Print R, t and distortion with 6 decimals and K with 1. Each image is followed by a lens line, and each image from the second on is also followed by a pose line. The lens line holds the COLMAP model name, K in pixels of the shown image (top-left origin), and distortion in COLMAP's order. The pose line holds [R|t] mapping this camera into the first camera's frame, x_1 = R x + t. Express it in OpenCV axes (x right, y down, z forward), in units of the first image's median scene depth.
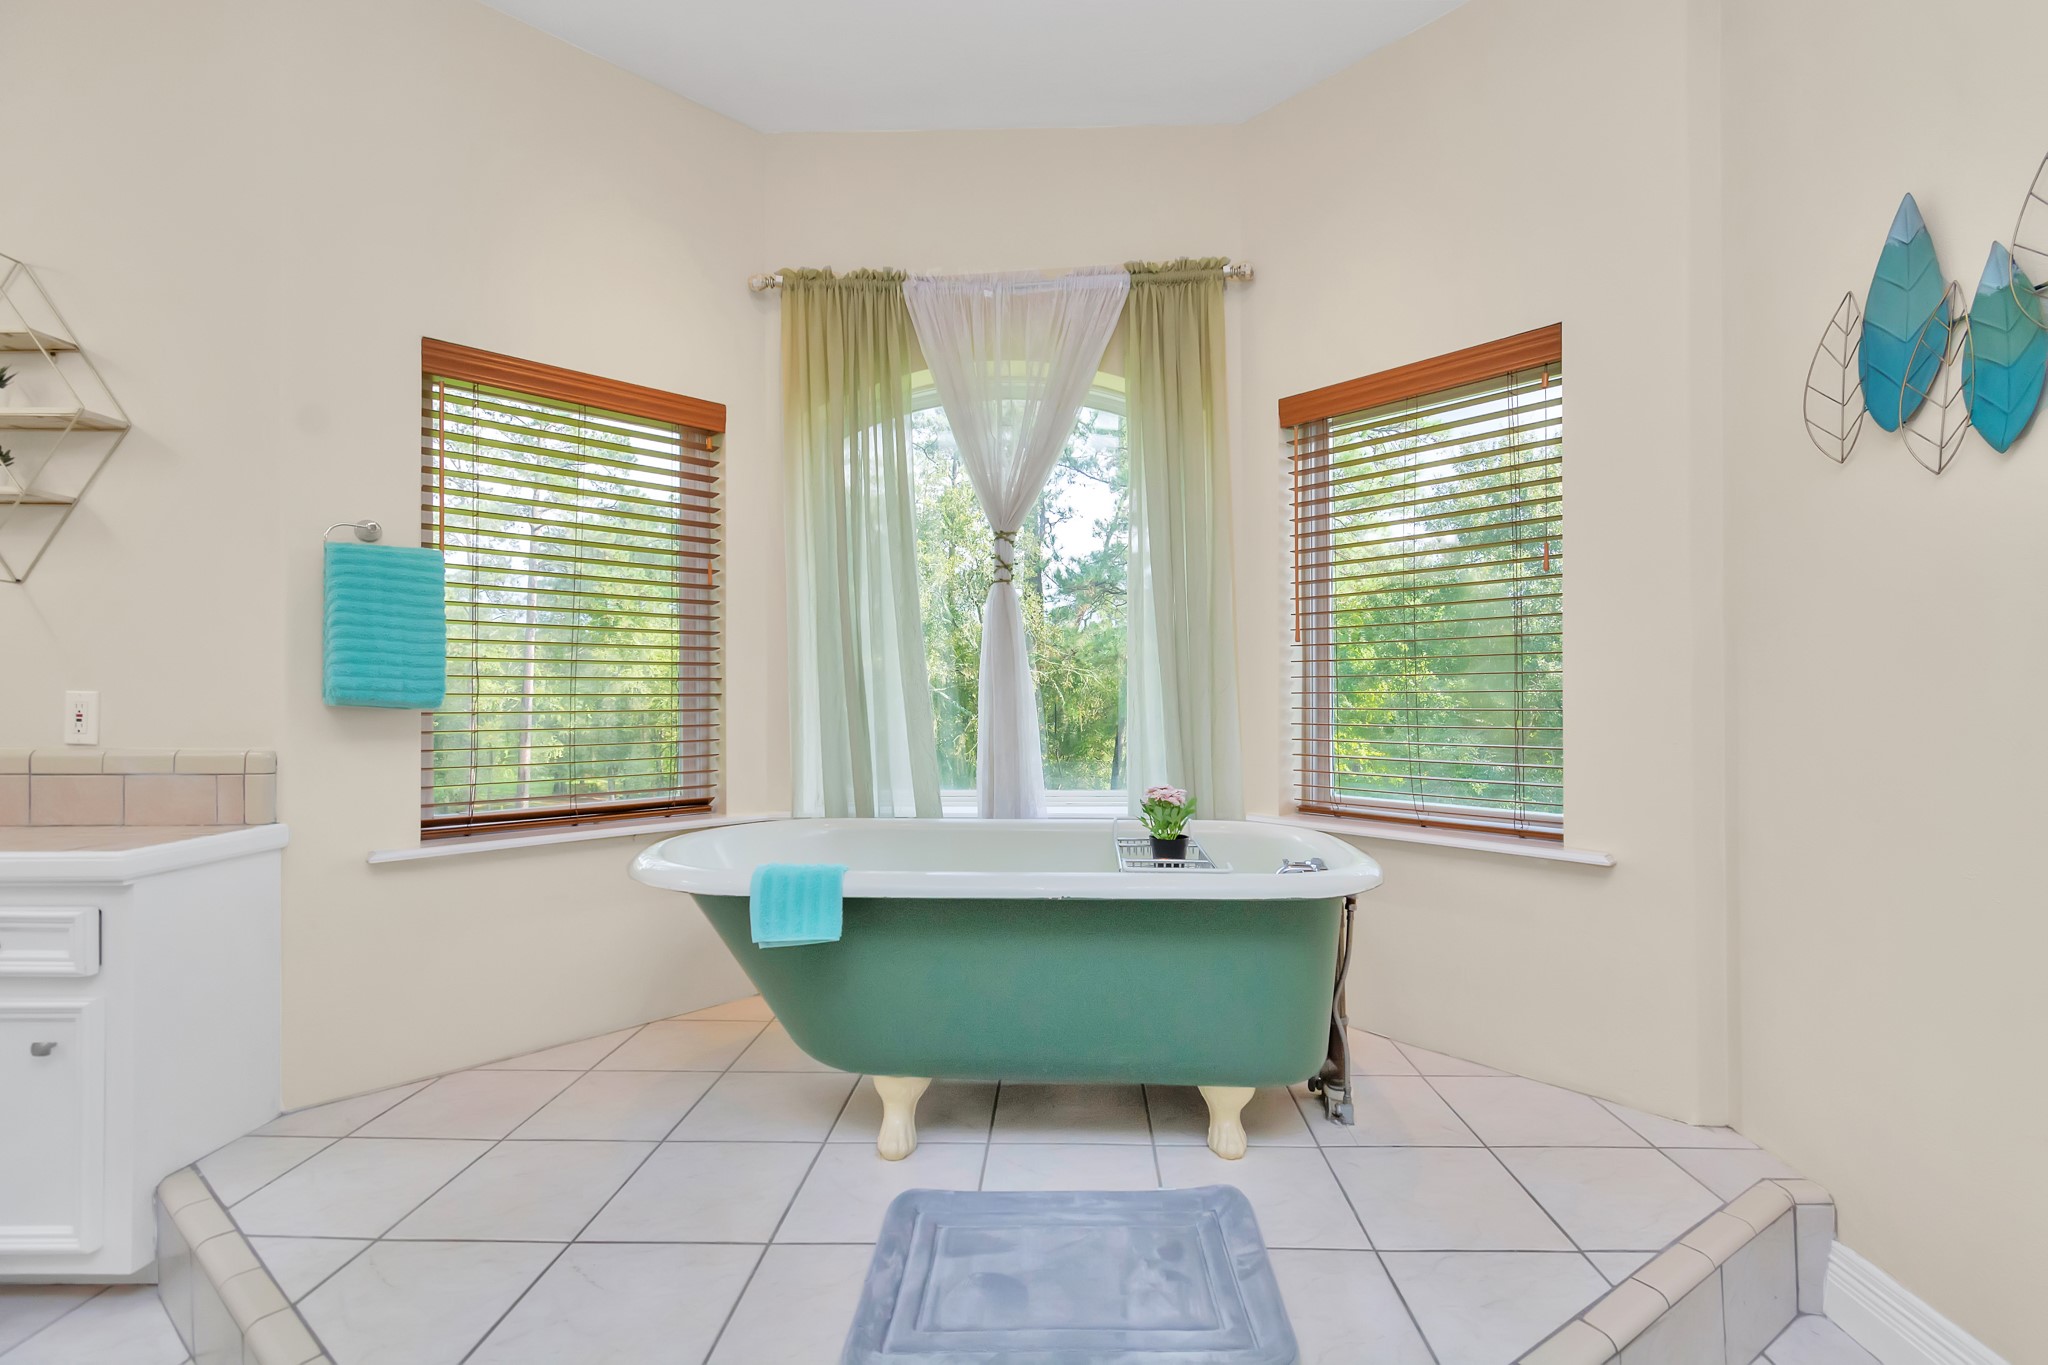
lens RADIAL K [[879.8, 0, 1027.0], [0, 879.8, 688.7], [0, 0, 1]] dist [-0.000137, -0.000057]
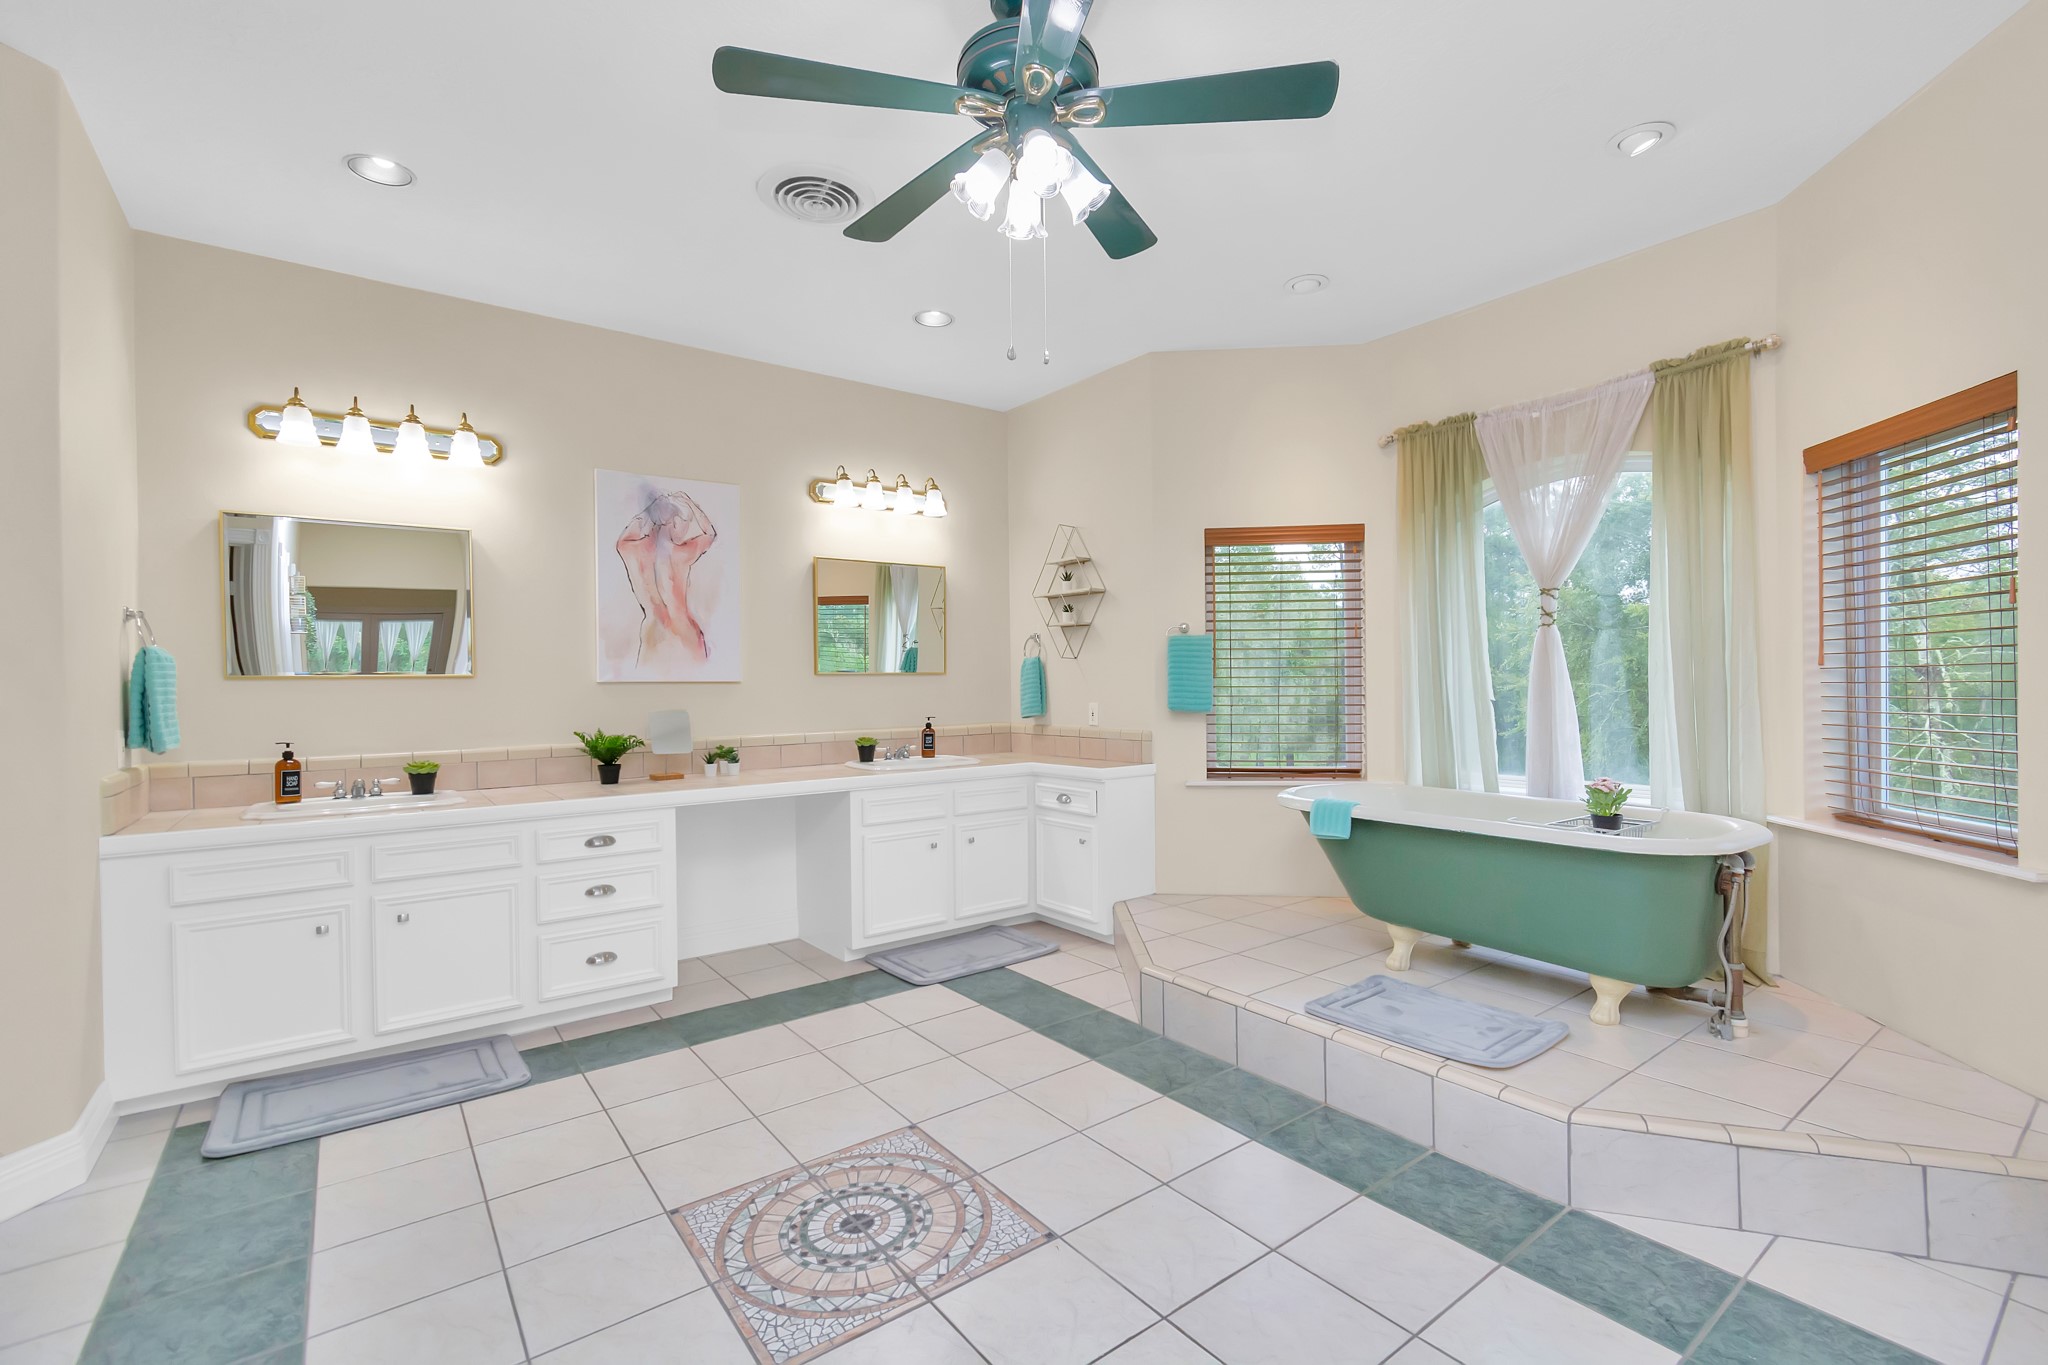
lens RADIAL K [[914.3, 0, 1024.0], [0, 914.3, 682.5], [0, 0, 1]] dist [0.078534, 0.000163]
pose [[0.599508, -0.009392, -0.800314, 0.710104], [0.016749, 0.999859, 0.000813, -0.052265], [0.800194, -0.013892, 0.599581, -0.569519]]
